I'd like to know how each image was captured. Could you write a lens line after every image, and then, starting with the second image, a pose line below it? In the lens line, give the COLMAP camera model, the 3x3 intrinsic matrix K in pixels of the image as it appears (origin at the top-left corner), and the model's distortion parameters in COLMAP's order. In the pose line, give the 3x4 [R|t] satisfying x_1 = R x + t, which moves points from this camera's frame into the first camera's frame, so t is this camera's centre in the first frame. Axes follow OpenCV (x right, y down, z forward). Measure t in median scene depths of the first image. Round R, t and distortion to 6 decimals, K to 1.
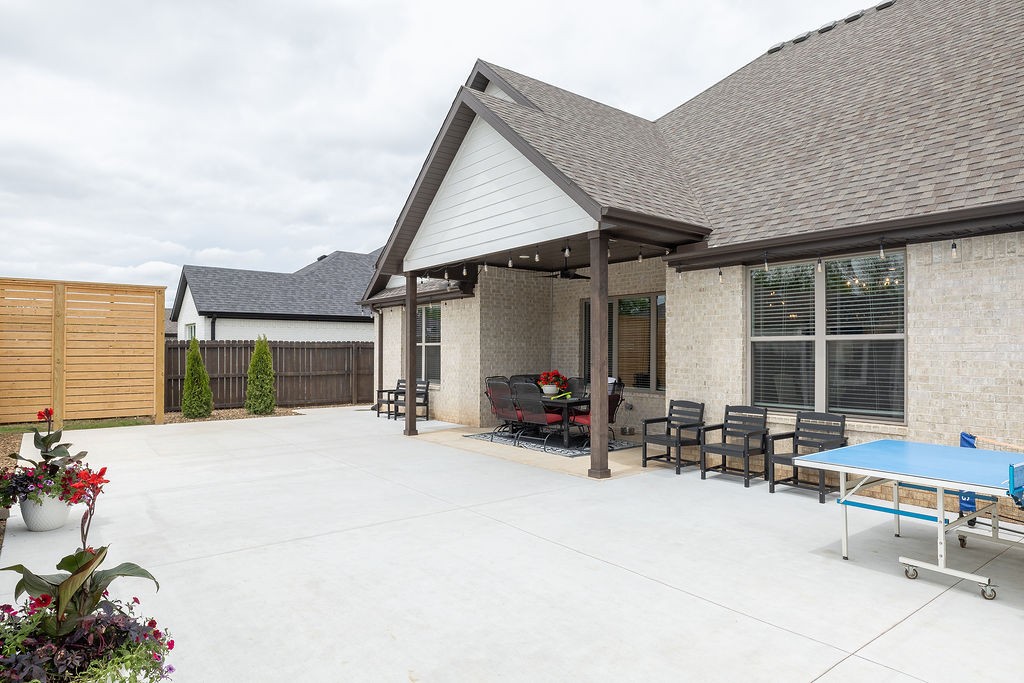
lens RADIAL K [[601.7, 0, 505.7], [0, 601.7, 345.9], [0, 0, 1]] dist [-0.001454, 0.000528]
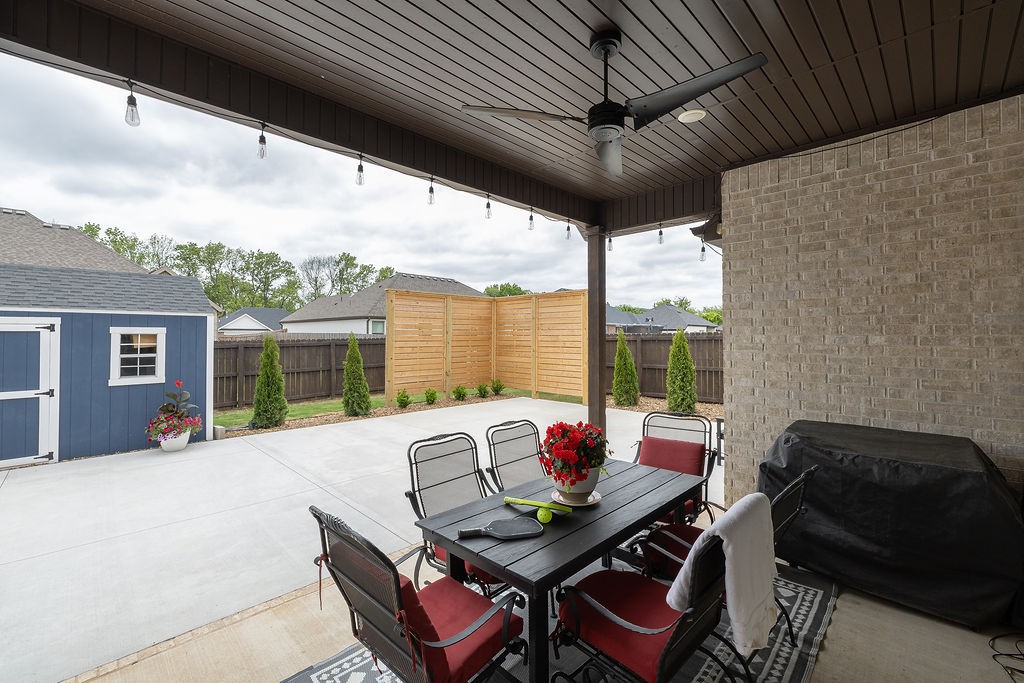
lens RADIAL K [[440.1, 0, 505.4], [0, 440.1, 336.9], [0, 0, 1]] dist [0.009975, 0.000184]
pose [[0.139761, -0.001999, -0.990183, 0.337395], [0.009565, 0.999954, -0.000669, -0.007128], [0.990139, -0.009378, 0.139774, 0.949560]]
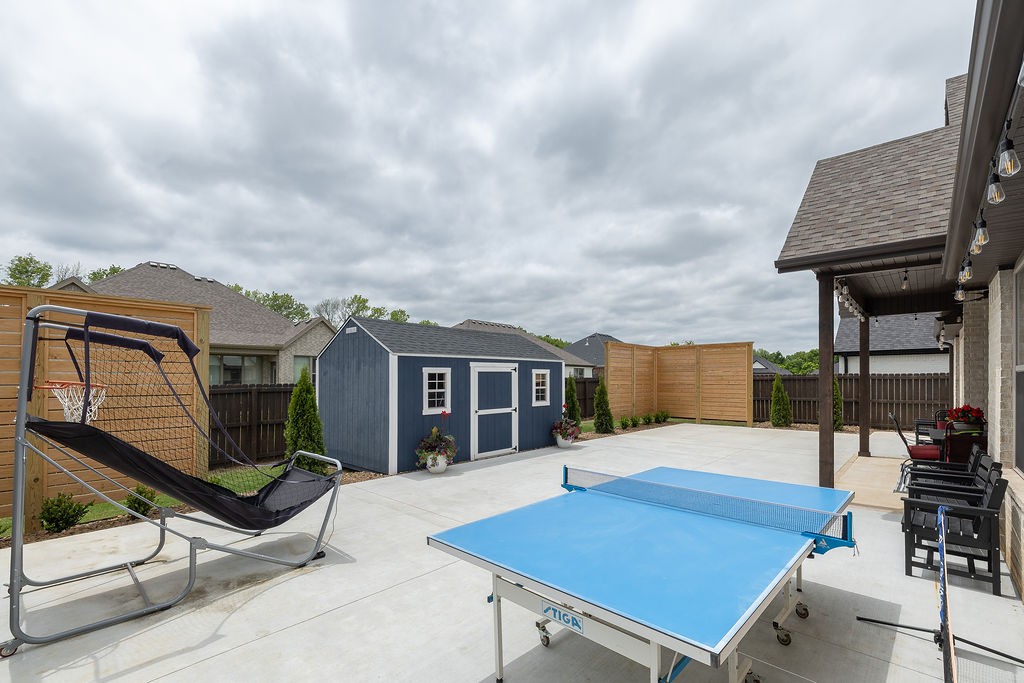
lens RADIAL K [[440.1, 0, 523.2], [0, 440.1, 380.1], [0, 0, 1]] dist [0.009975, 0.000184]
pose [[0.193603, -0.001065, -0.981079, 0.613844], [0.008470, 0.999964, 0.000586, -0.002824], [0.981043, -0.008423, 0.193605, 0.231129]]
